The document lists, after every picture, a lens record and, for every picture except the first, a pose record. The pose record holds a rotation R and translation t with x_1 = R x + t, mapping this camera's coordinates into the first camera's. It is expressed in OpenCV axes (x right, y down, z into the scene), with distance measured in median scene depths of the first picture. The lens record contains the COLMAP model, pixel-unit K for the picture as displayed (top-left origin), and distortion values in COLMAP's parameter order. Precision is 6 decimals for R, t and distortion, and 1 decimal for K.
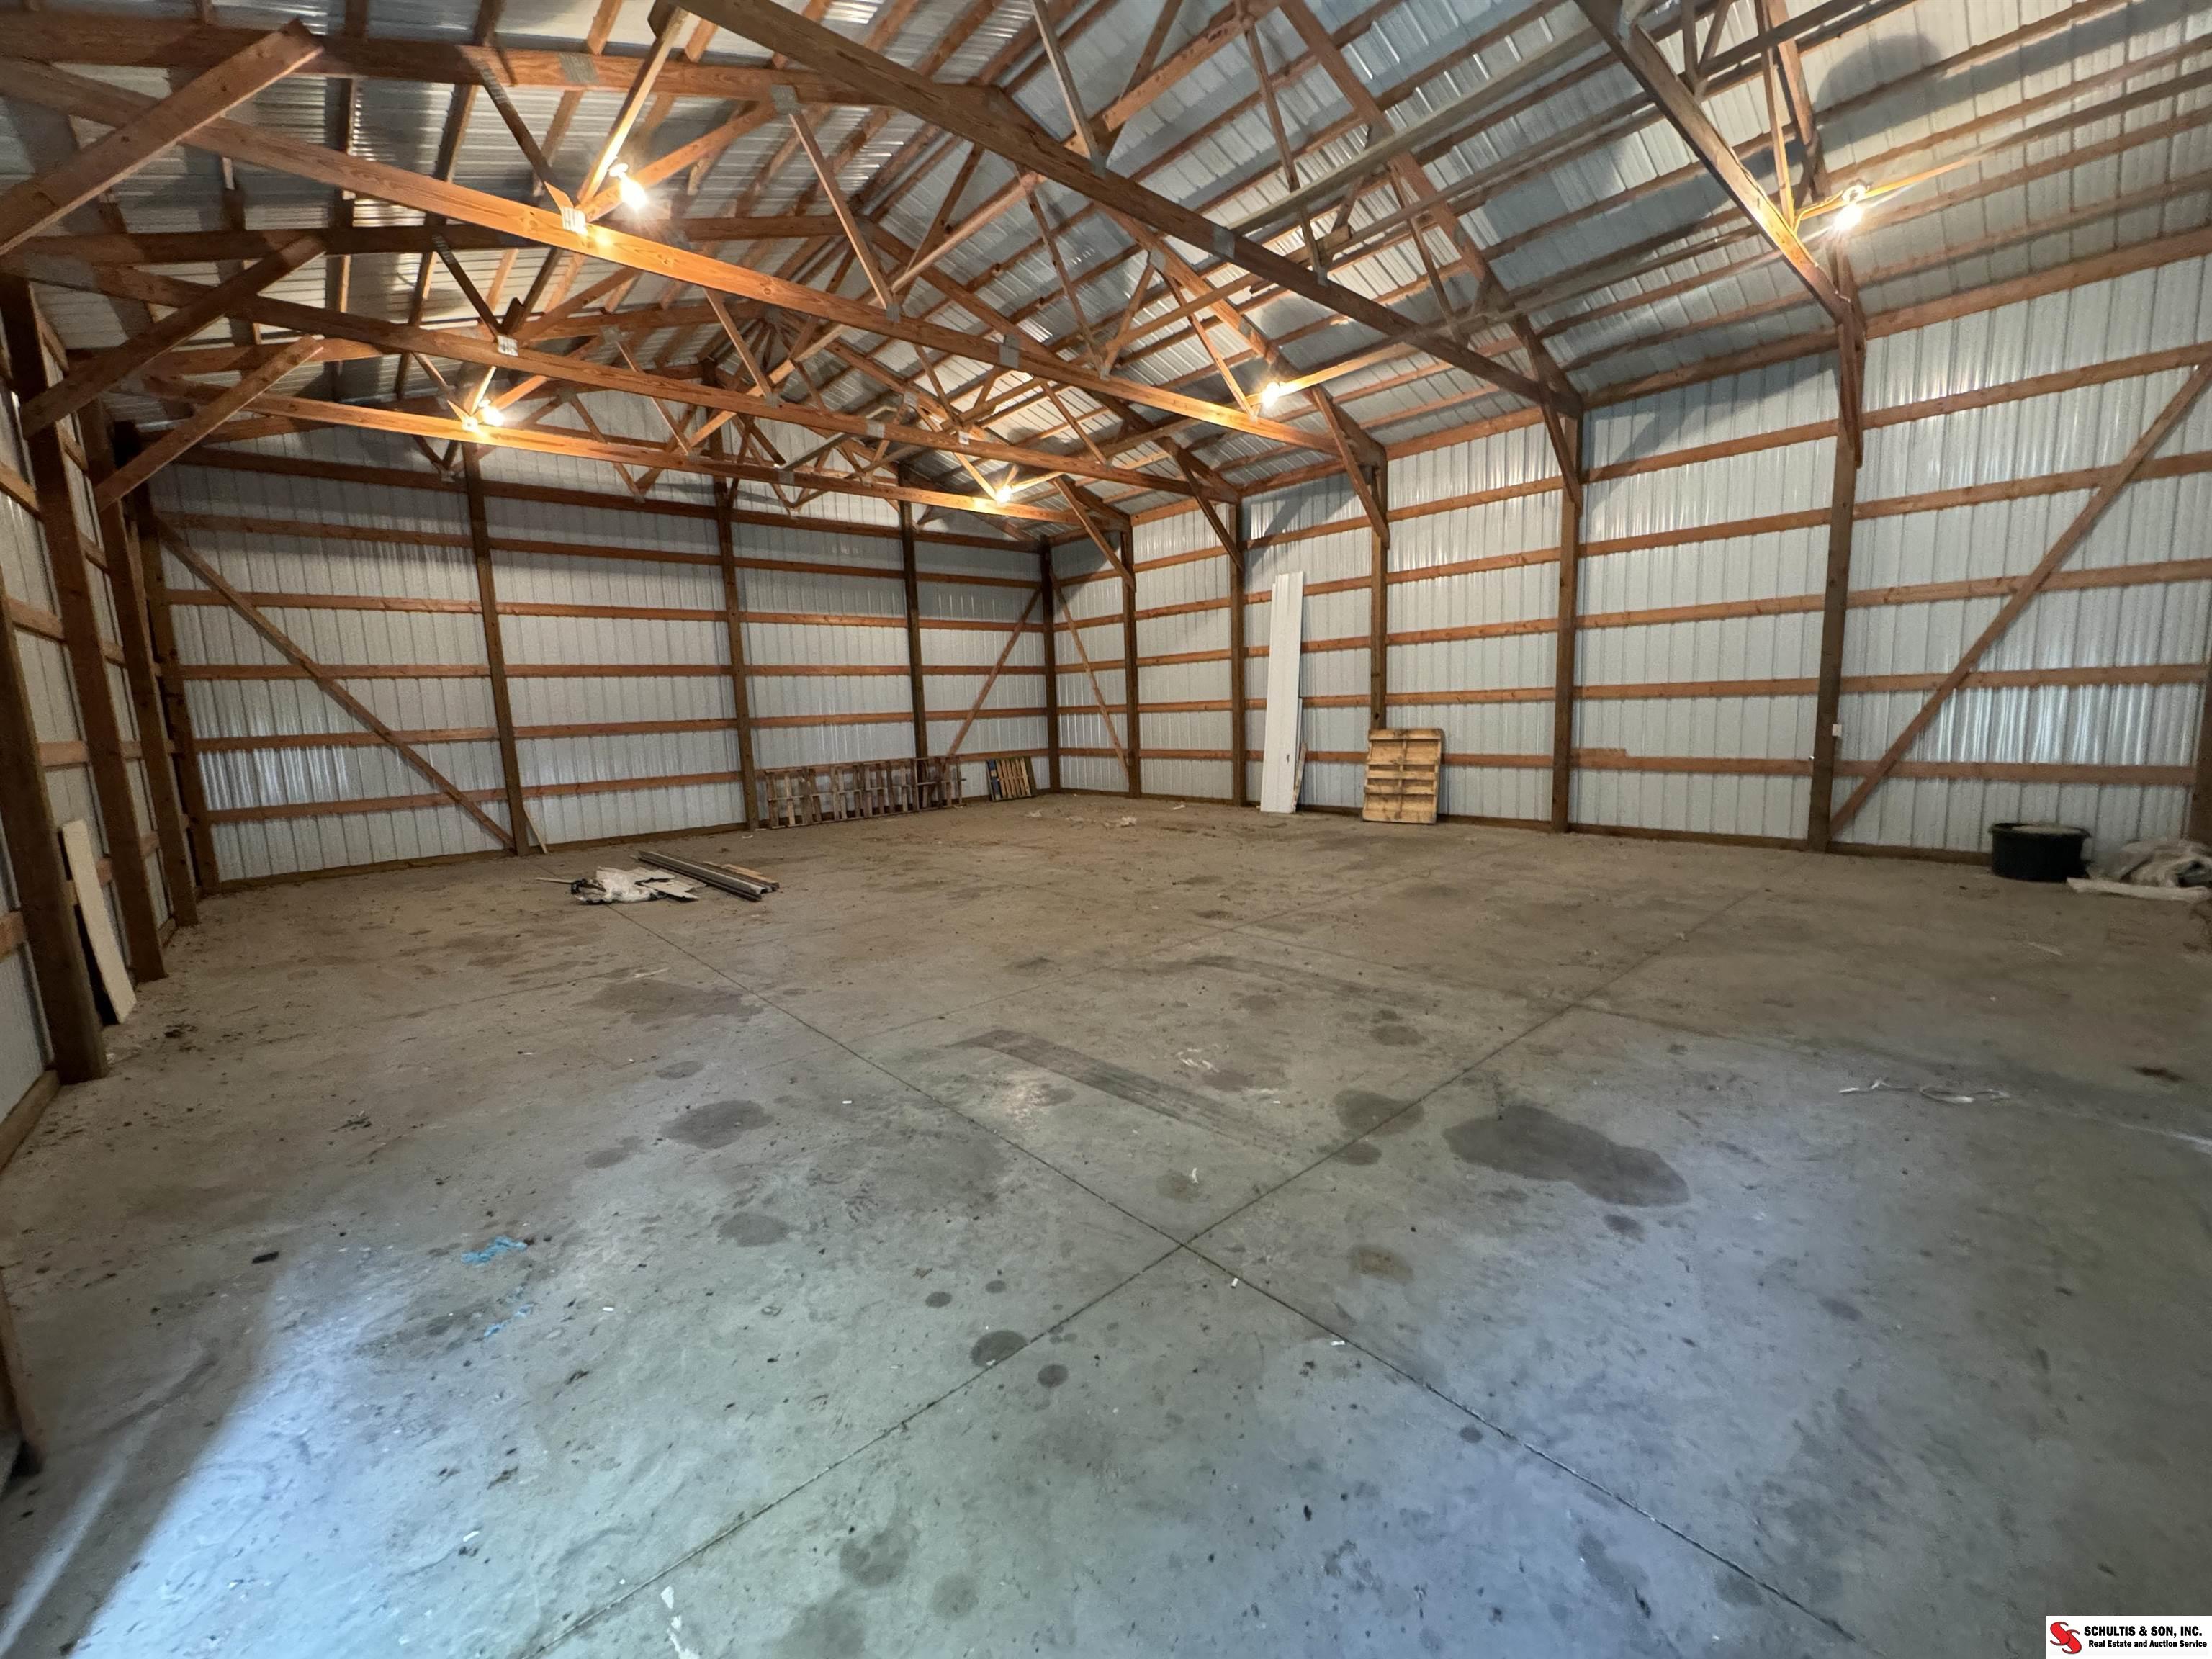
lens RADIAL K [[878.8, 0, 1110.9], [0, 878.8, 821.6], [0, 0, 1]] dist [-0.000957, -0.000119]
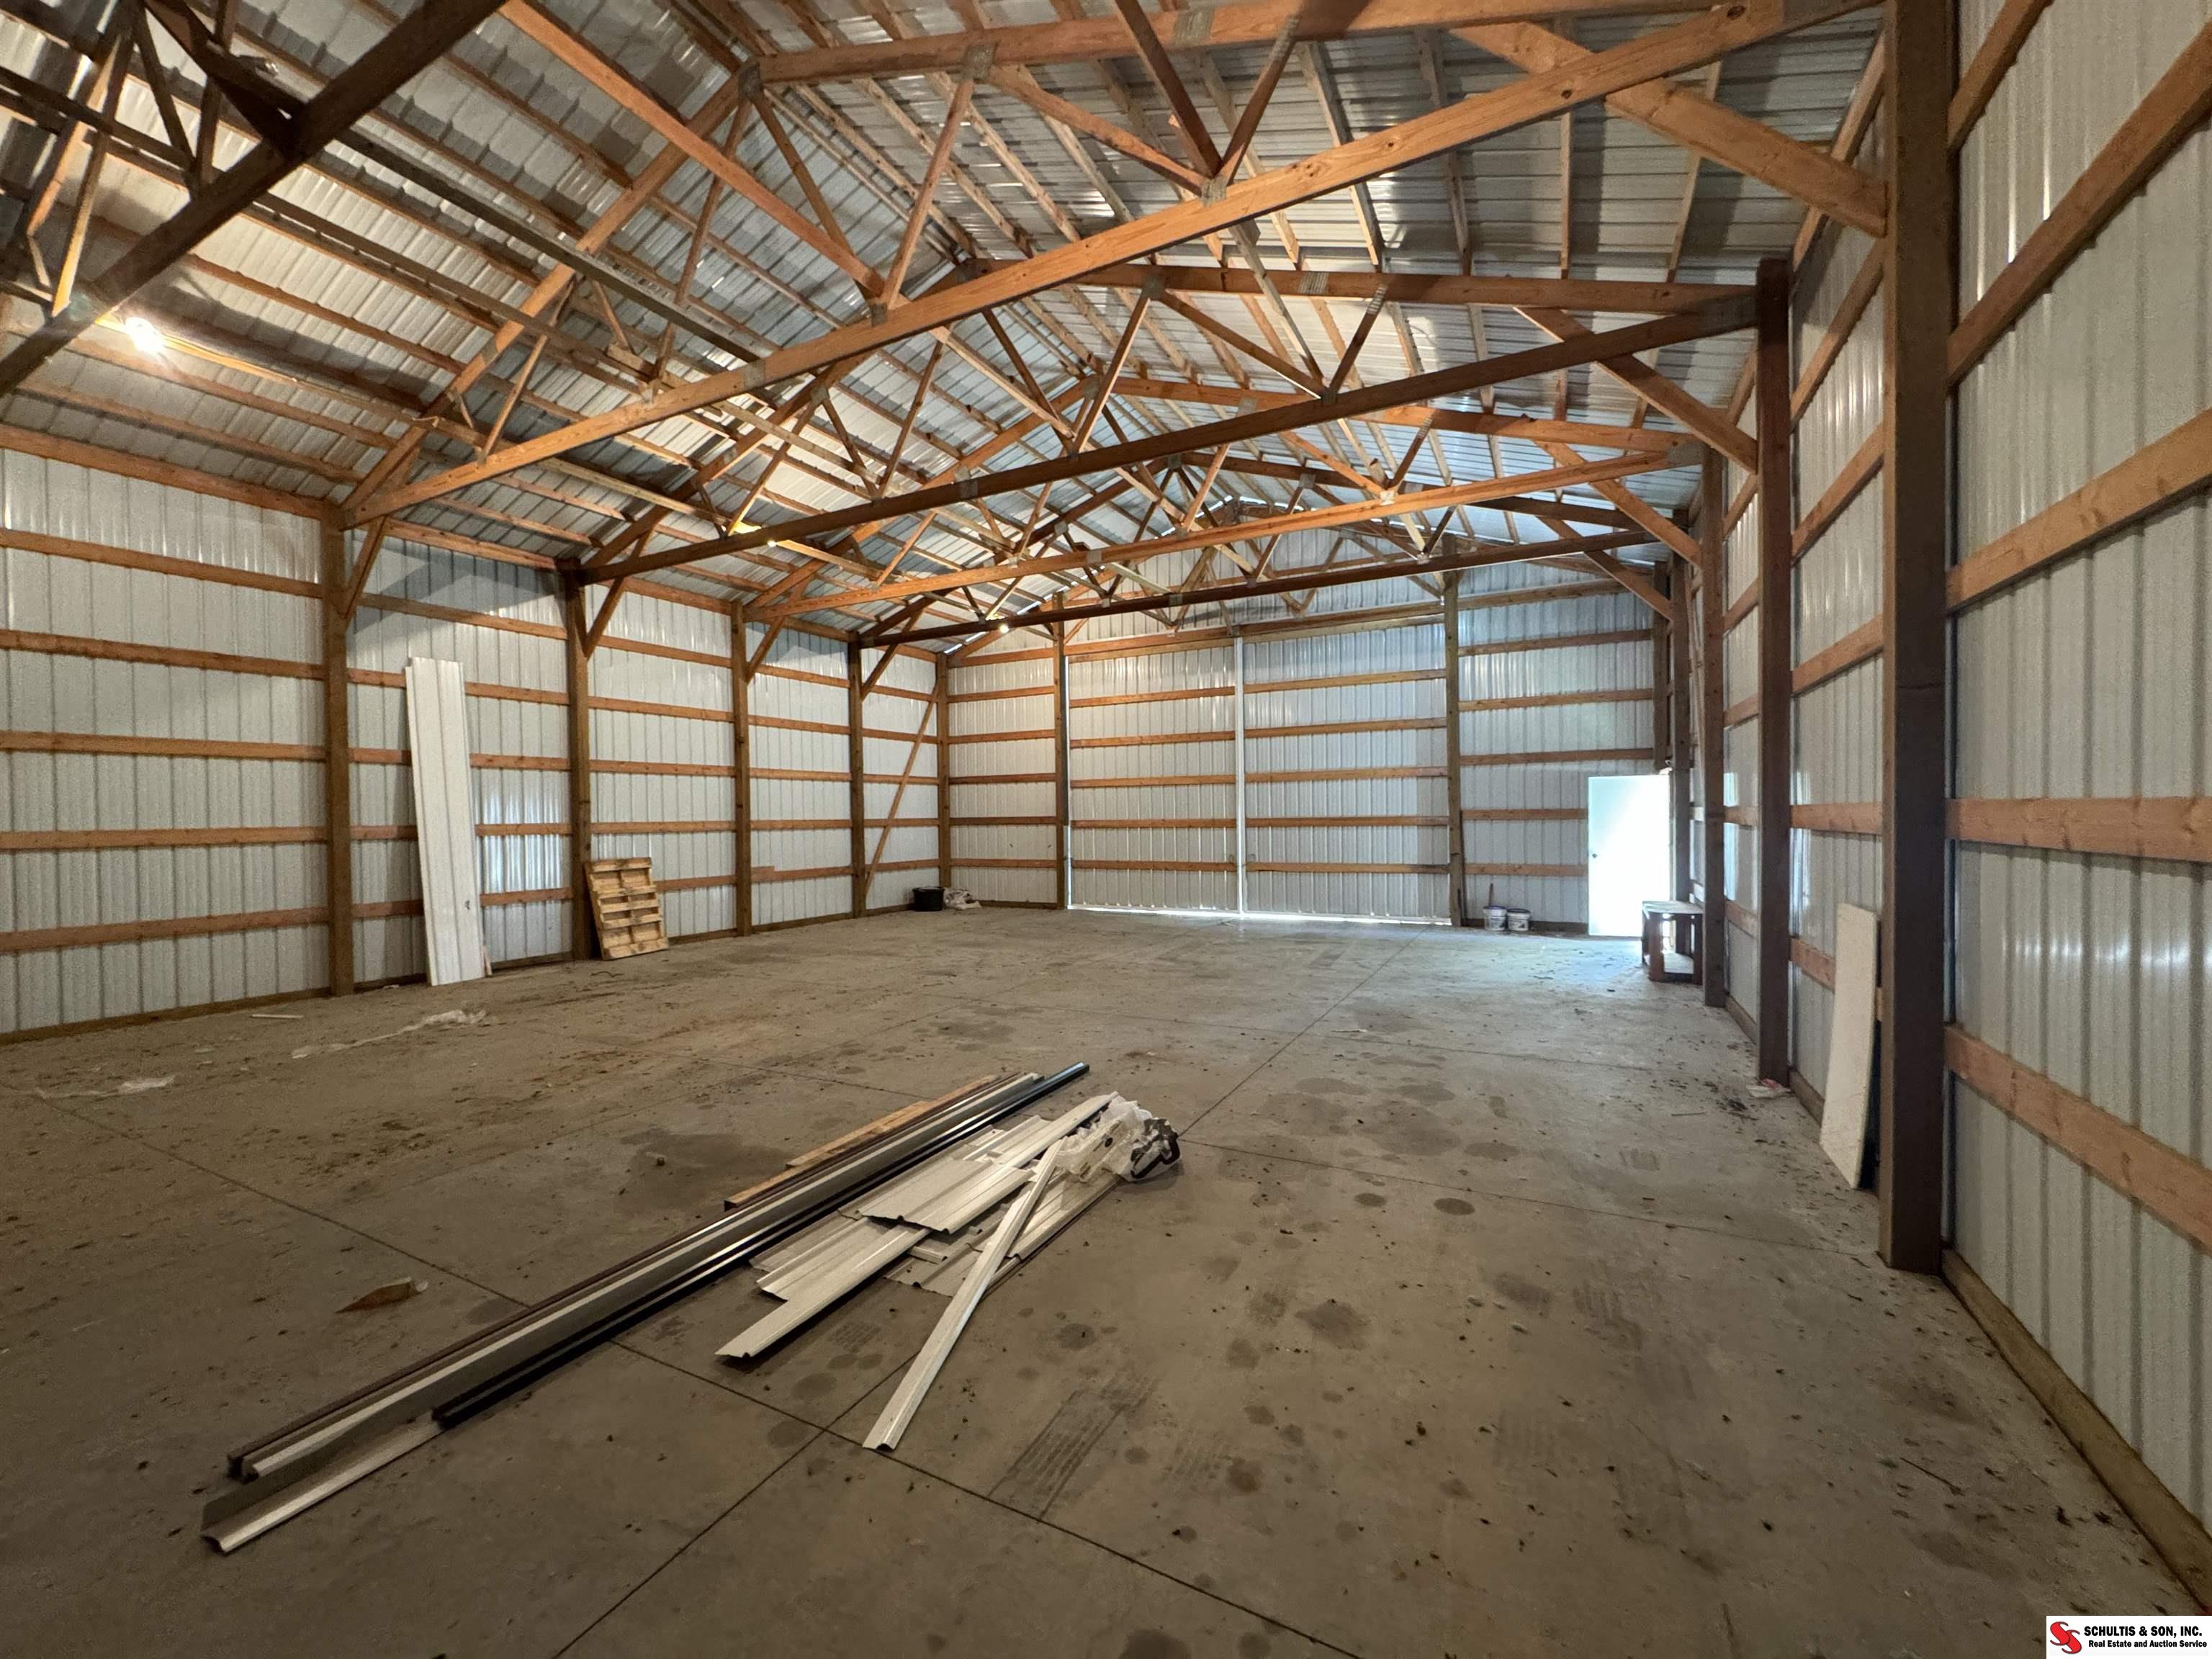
lens RADIAL K [[878.8, 0, 1106.0], [0, 878.8, 831.2], [0, 0, 1]] dist [-0.000957, -0.000119]
pose [[-0.344403, 0.024658, 0.938498, -0.840741], [0.150208, 0.988224, 0.029157, -0.092842], [-0.926728, 0.151011, -0.344051, 0.924079]]
